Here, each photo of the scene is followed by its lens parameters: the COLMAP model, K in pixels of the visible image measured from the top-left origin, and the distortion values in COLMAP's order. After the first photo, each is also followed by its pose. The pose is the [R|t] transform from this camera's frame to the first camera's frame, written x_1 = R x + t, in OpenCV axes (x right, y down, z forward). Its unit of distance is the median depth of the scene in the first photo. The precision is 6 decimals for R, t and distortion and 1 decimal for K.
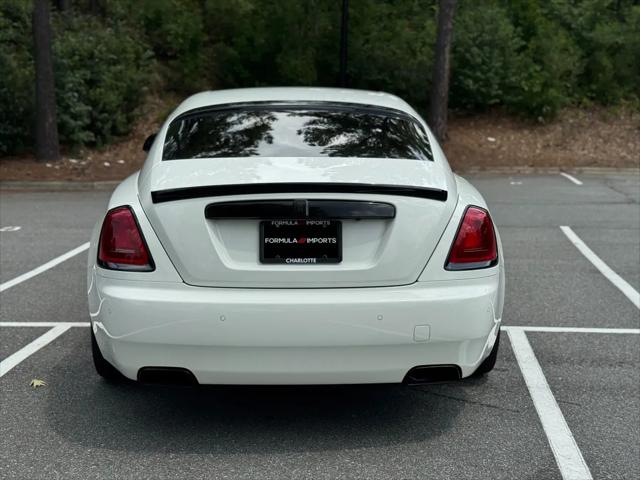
lens RADIAL K [[893.8, 0, 321.9], [0, 893.8, 243.1], [0, 0, 1]] dist [0.120344, 0.000000]
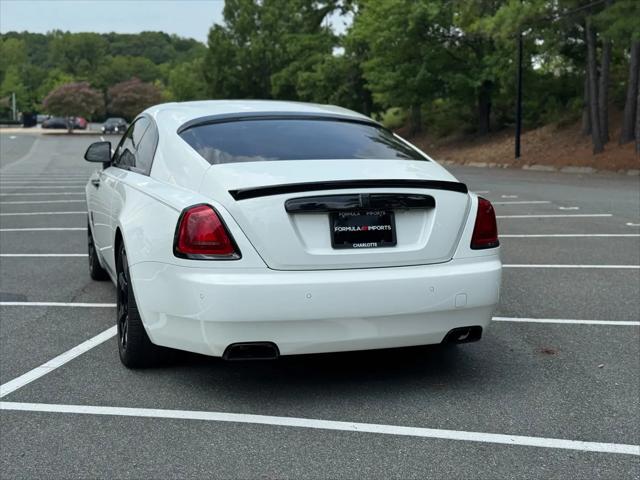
lens RADIAL K [[893.8, 0, 317.8], [0, 893.8, 239.1], [0, 0, 1]] dist [0.120344, 0.000000]
pose [[0.961622, -0.035858, 0.272026, -0.397788], [0.039833, 0.999165, -0.009100, 0.019380], [-0.271472, 0.019586, 0.962247, -0.126846]]
